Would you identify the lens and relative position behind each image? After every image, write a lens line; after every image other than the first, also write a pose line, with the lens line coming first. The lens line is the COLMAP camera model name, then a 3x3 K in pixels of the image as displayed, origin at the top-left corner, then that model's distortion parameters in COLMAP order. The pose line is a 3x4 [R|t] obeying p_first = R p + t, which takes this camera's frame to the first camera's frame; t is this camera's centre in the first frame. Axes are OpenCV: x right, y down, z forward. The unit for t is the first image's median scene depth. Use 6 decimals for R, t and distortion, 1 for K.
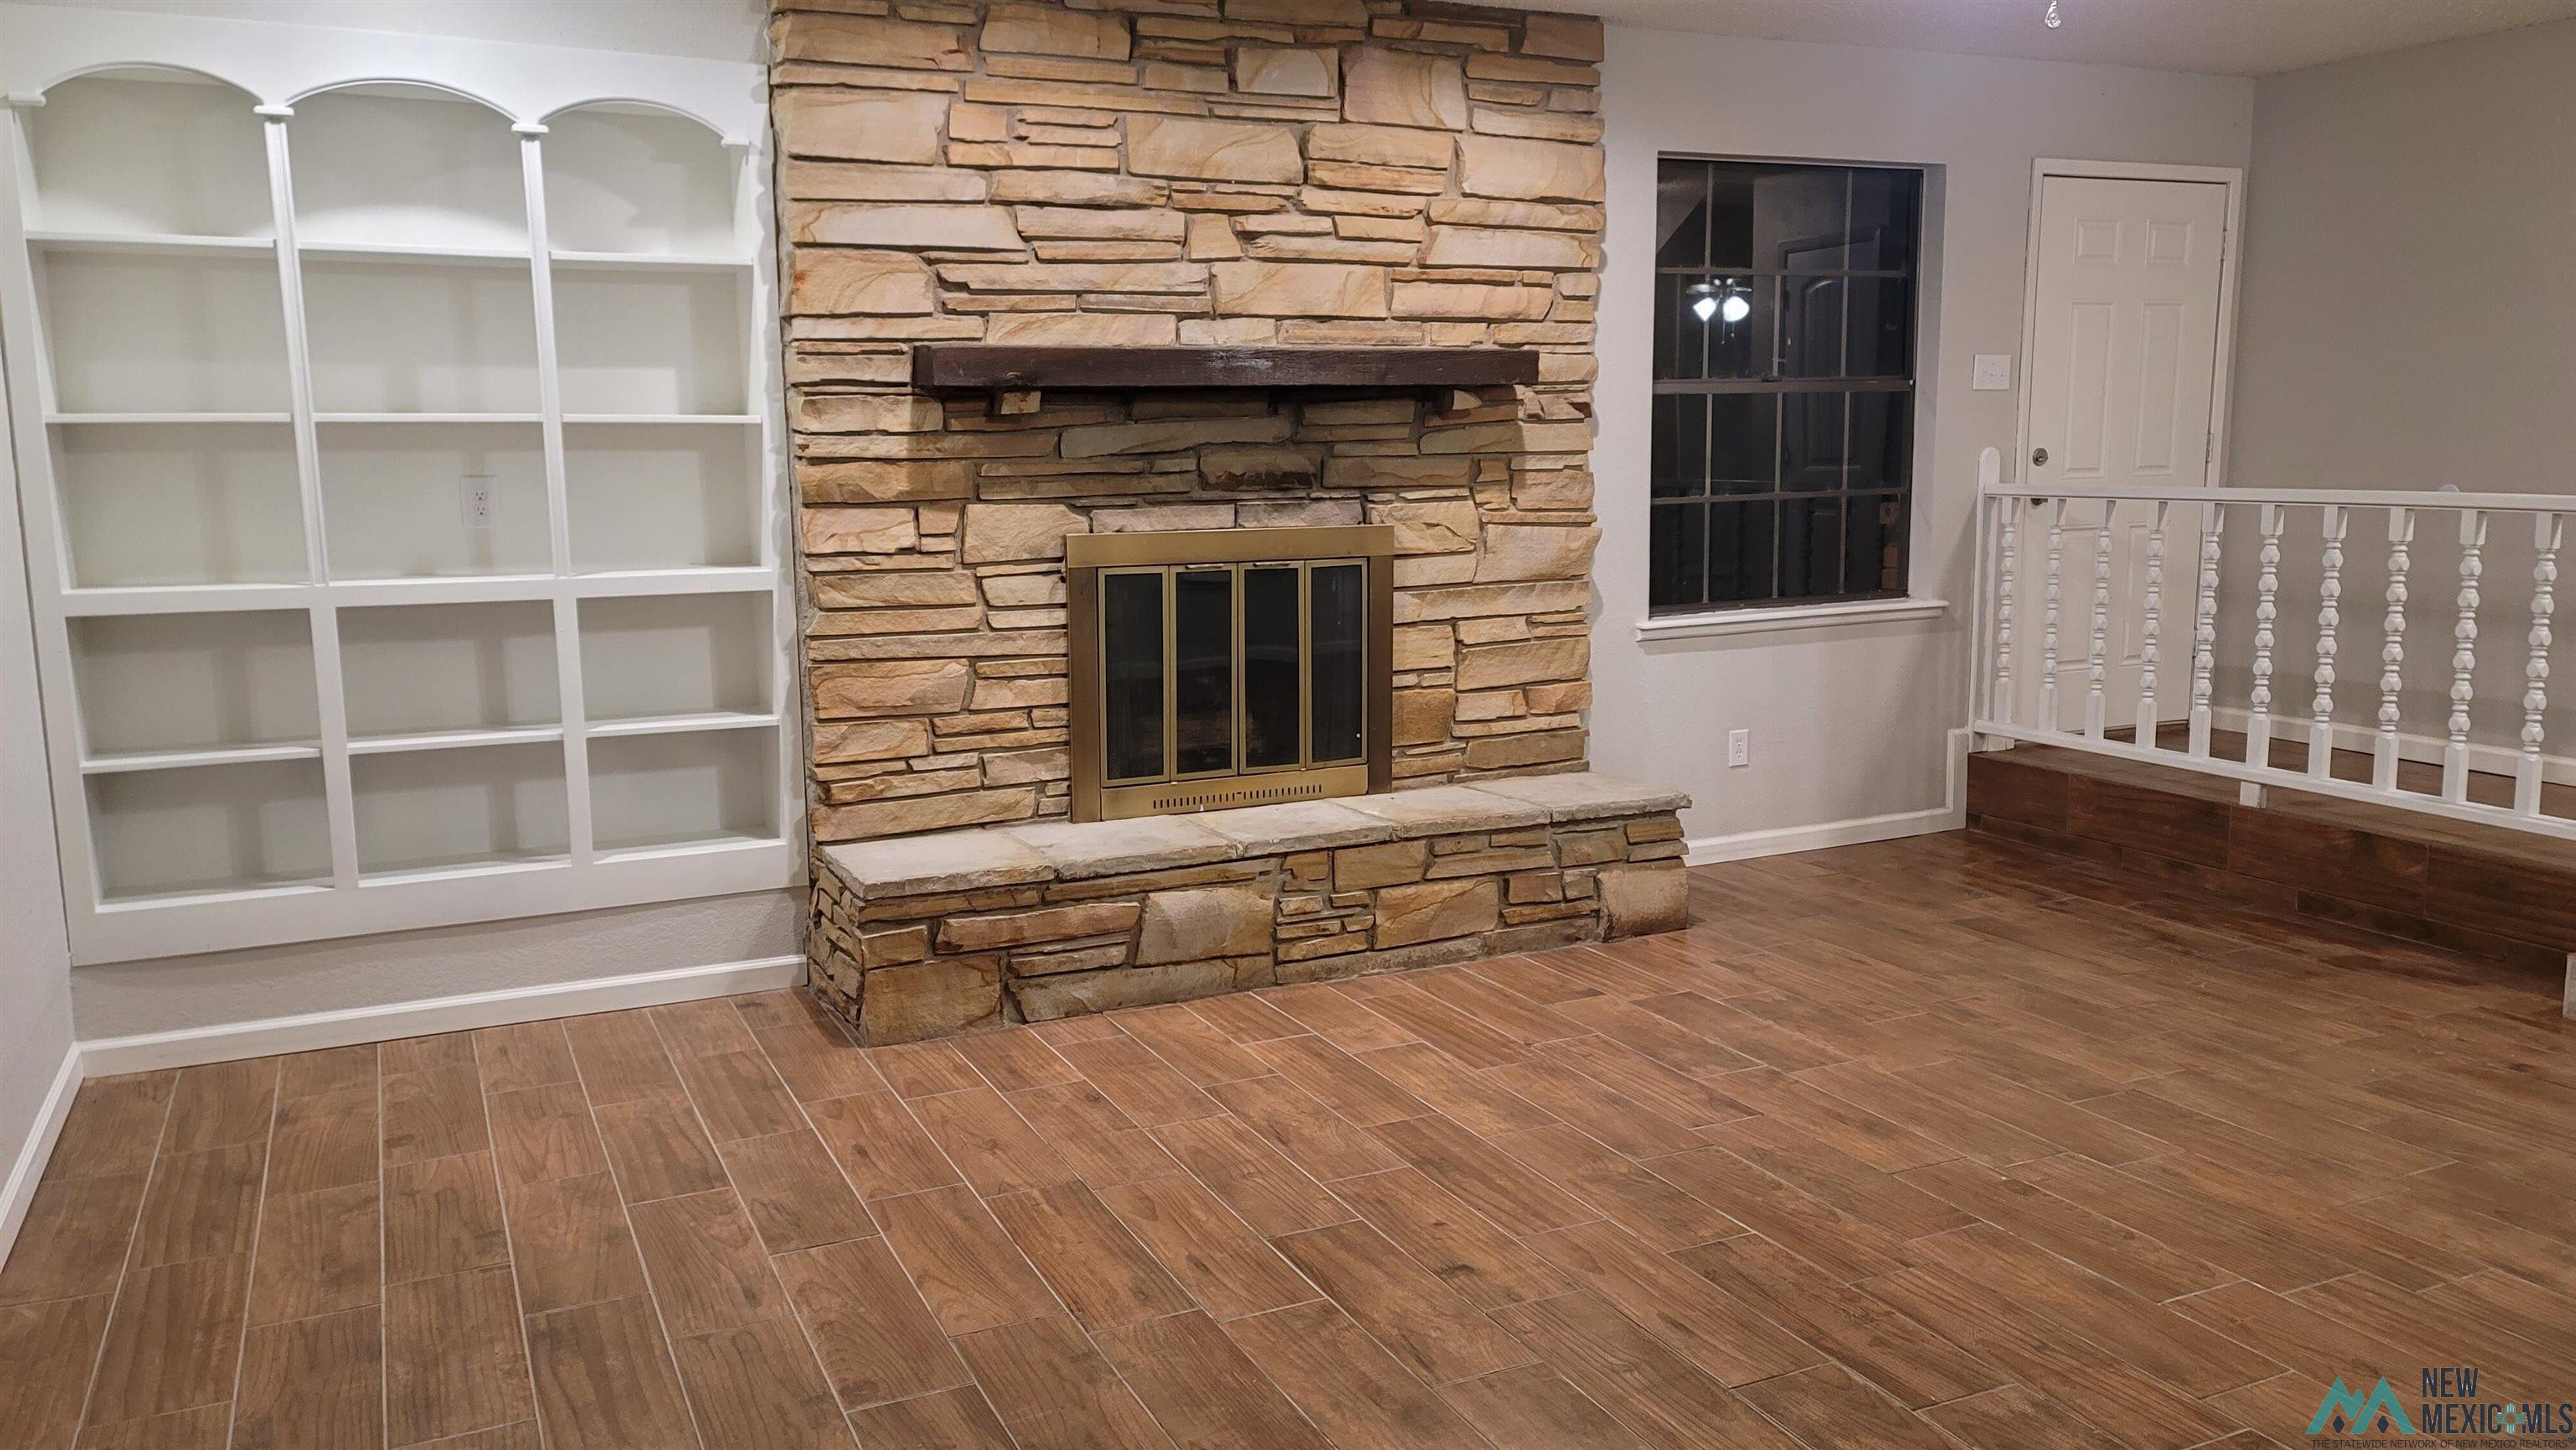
lens RADIAL K [[1884.2, 0, 1274.2], [0, 1884.2, 717.0], [0, 0, 1]] dist [0.096196, -0.094213]
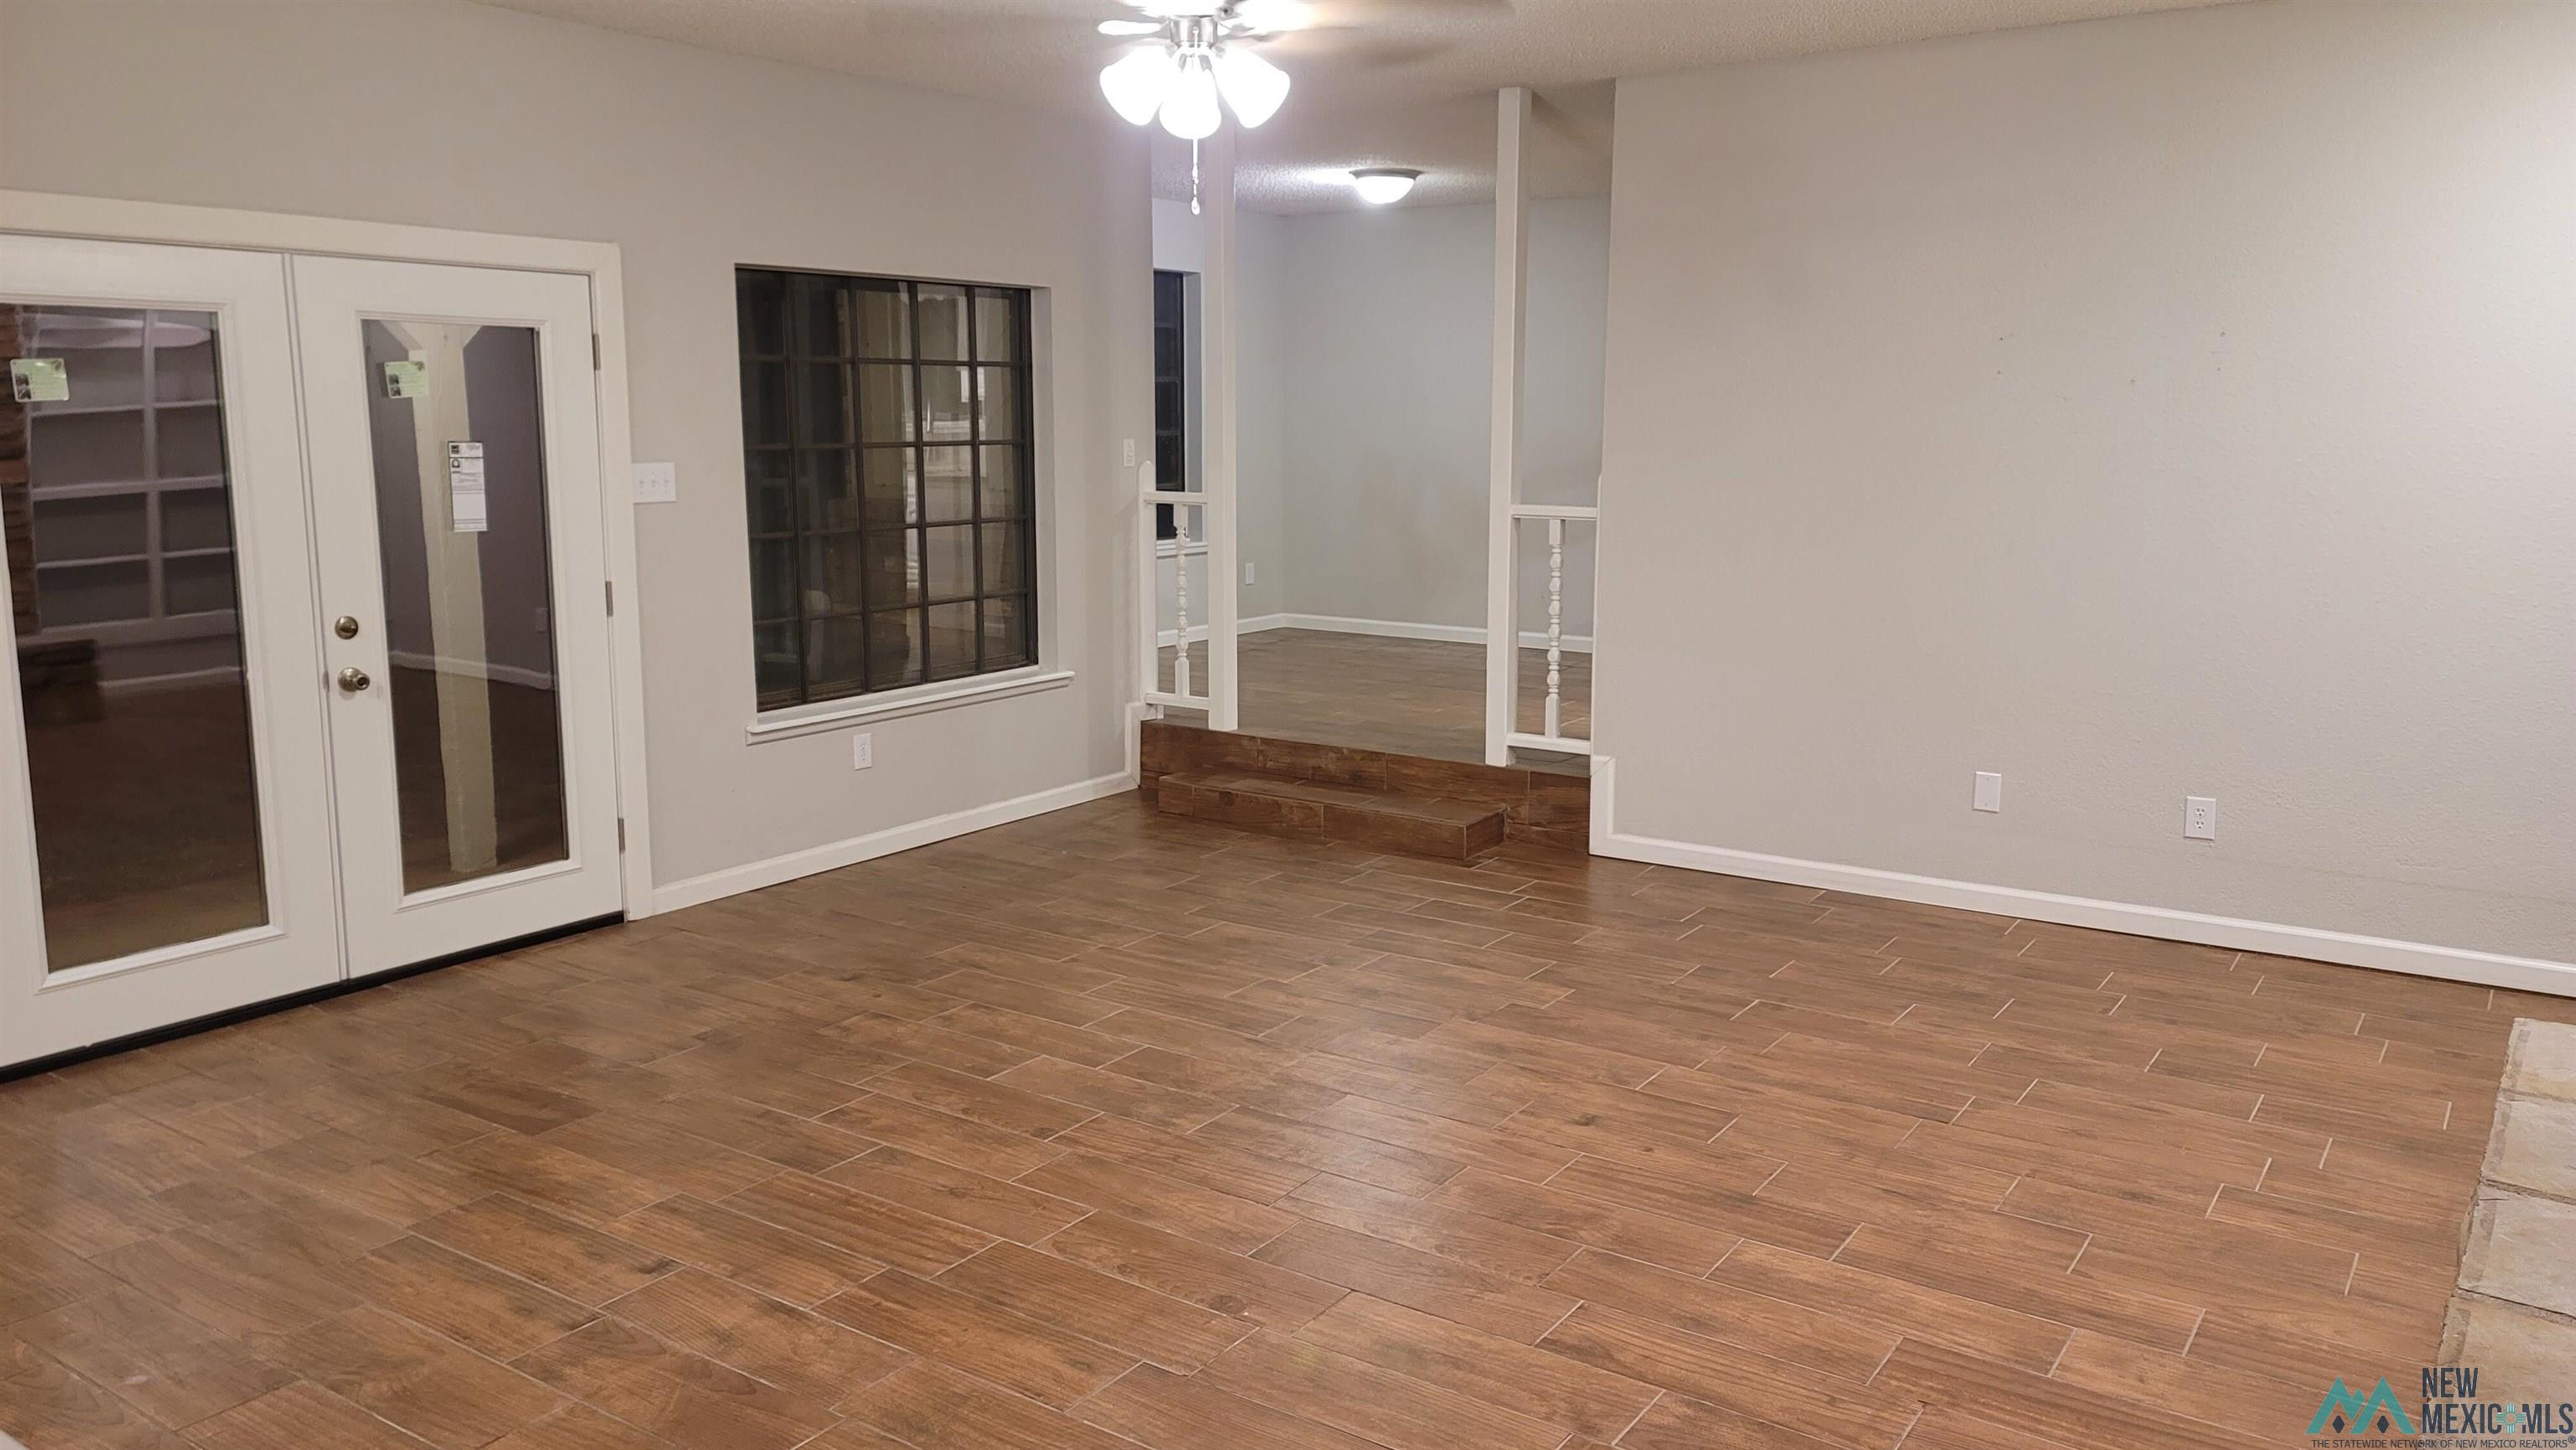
lens RADIAL K [[1884.2, 0, 1274.2], [0, 1884.2, 717.0], [0, 0, 1]] dist [0.096196, -0.094213]
pose [[-0.868378, 0.092938, -0.487115, 0.552008], [-0.065103, 0.952415, 0.297772, -0.213202], [0.491610, 0.290291, -0.821006, 1.171430]]
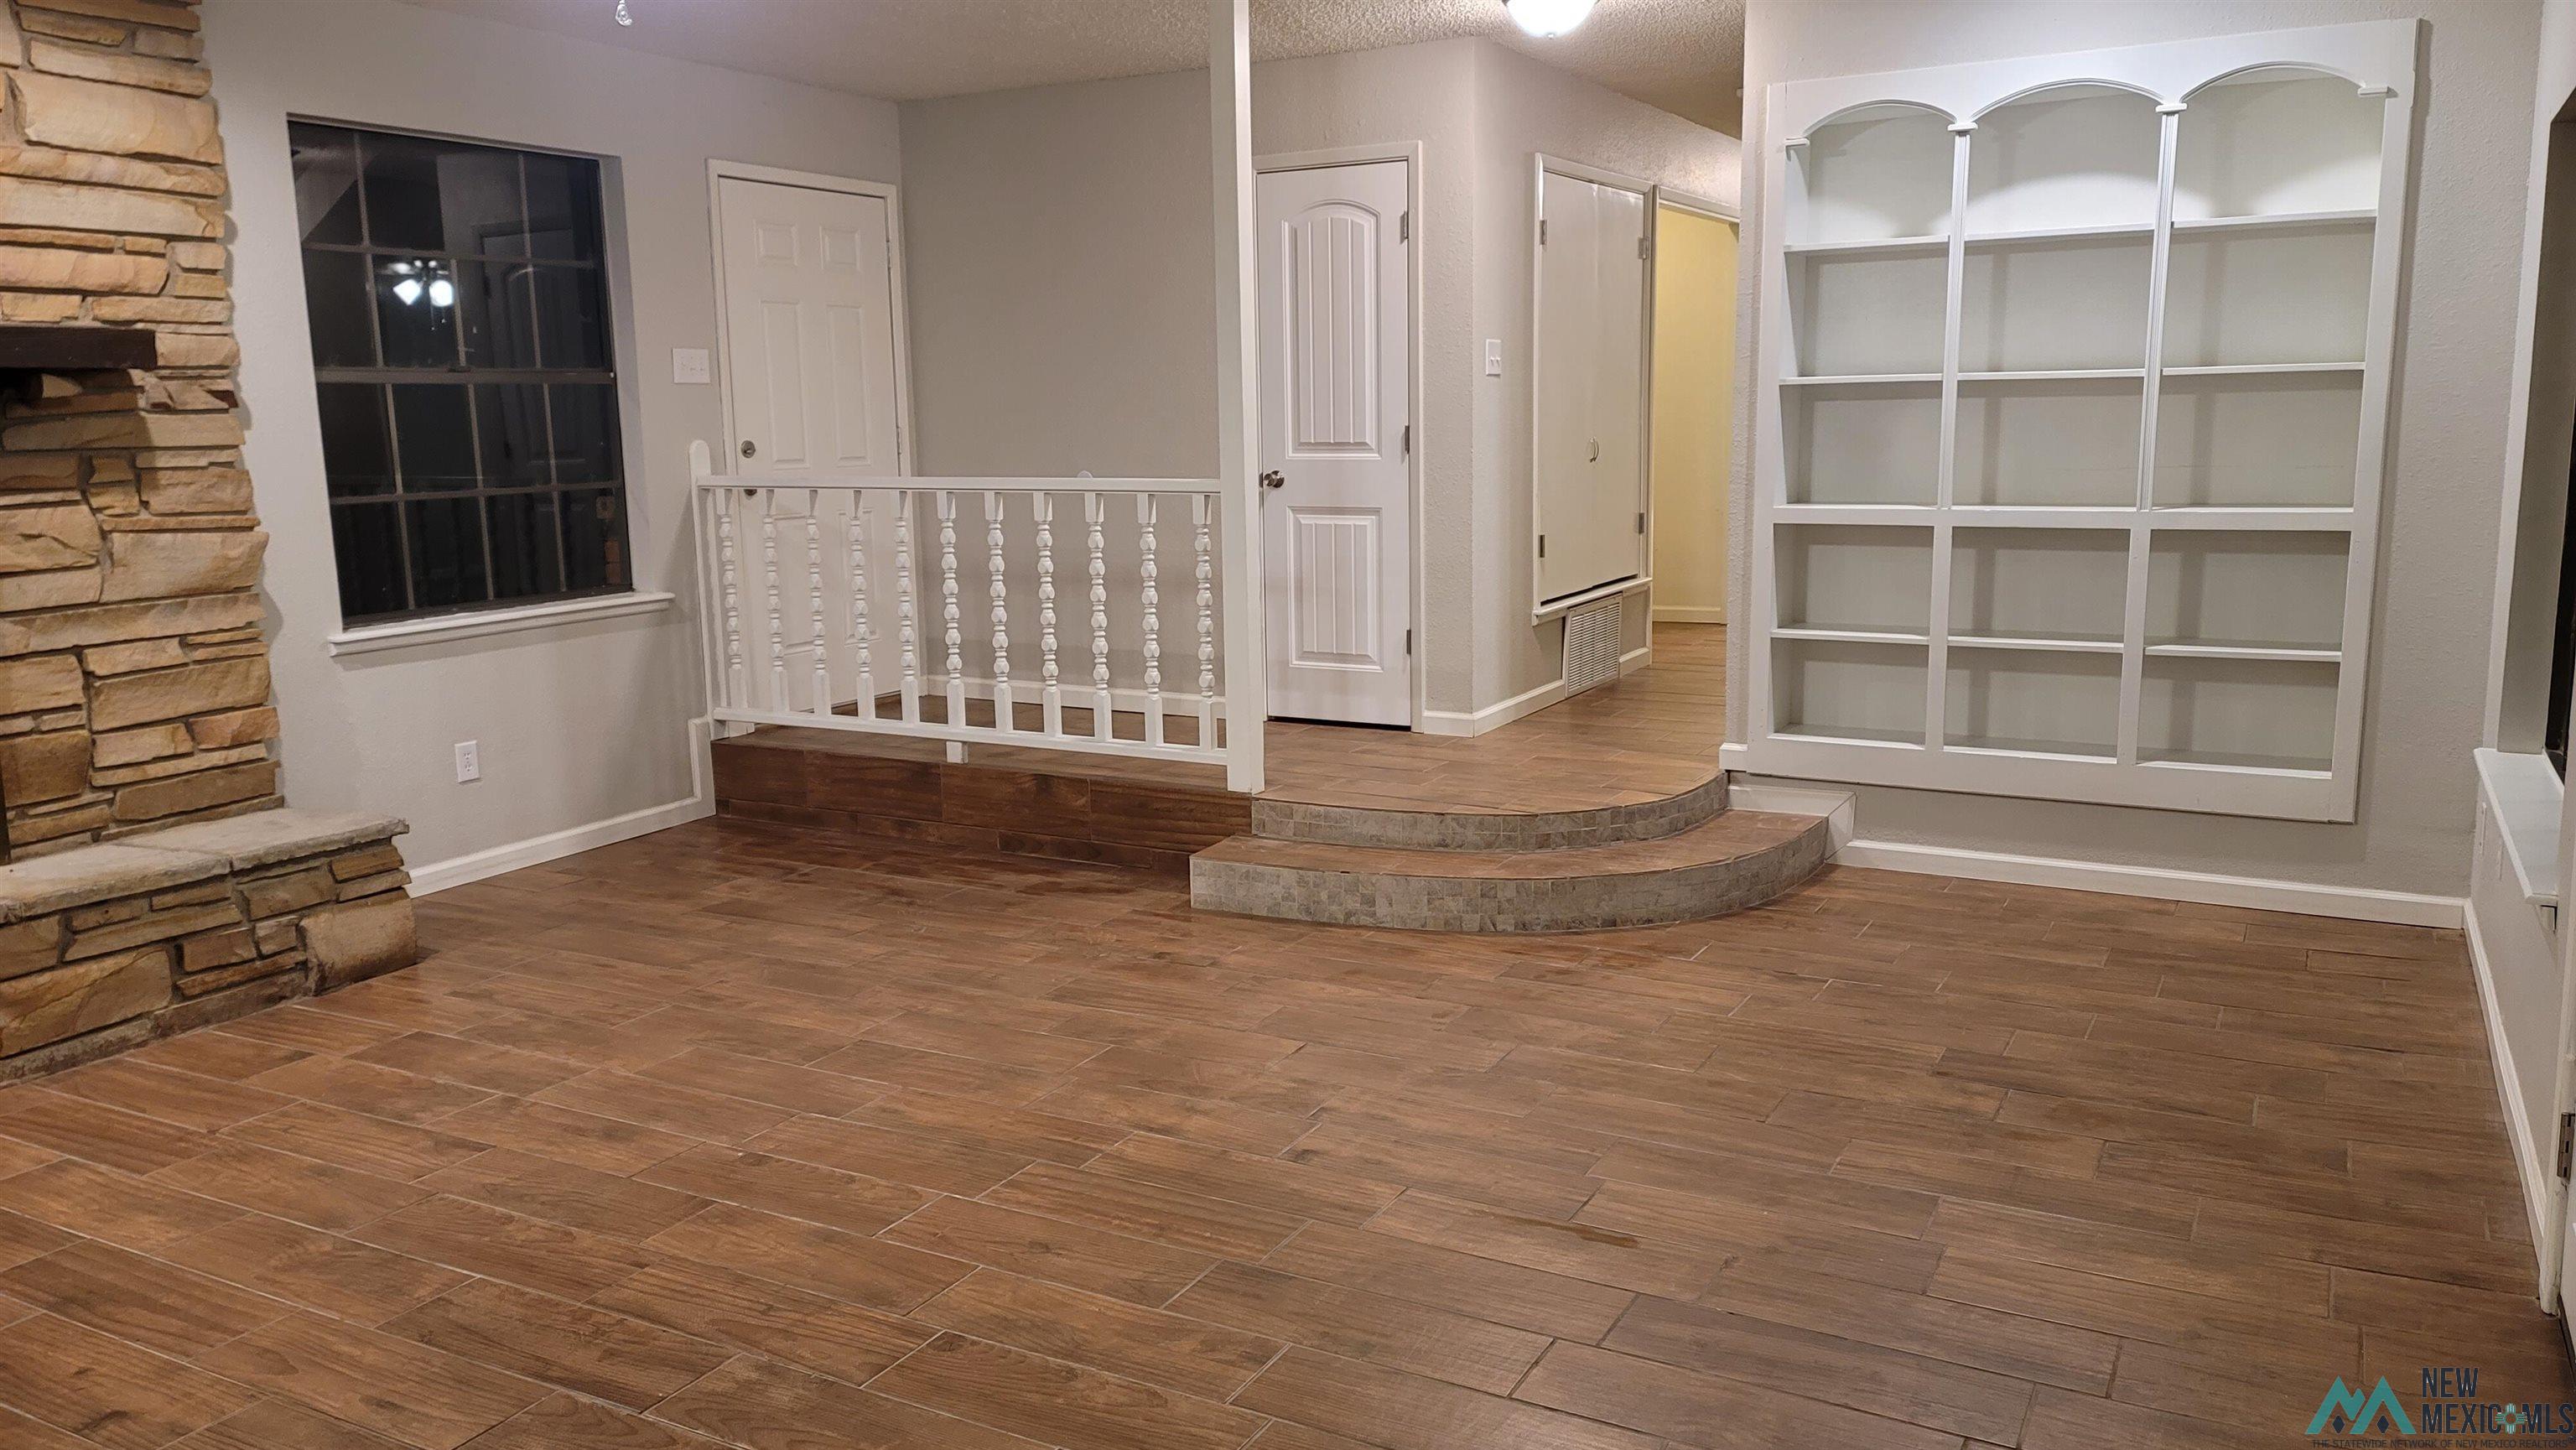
lens RADIAL K [[1884.2, 0, 1274.2], [0, 1884.2, 717.0], [0, 0, 1]] dist [0.096196, -0.094213]
pose [[0.813946, -0.097858, 0.572639, 0.036976], [0.095830, 0.994824, 0.033793, 0.000892], [-0.572982, 0.027370, 0.819111, -0.004904]]
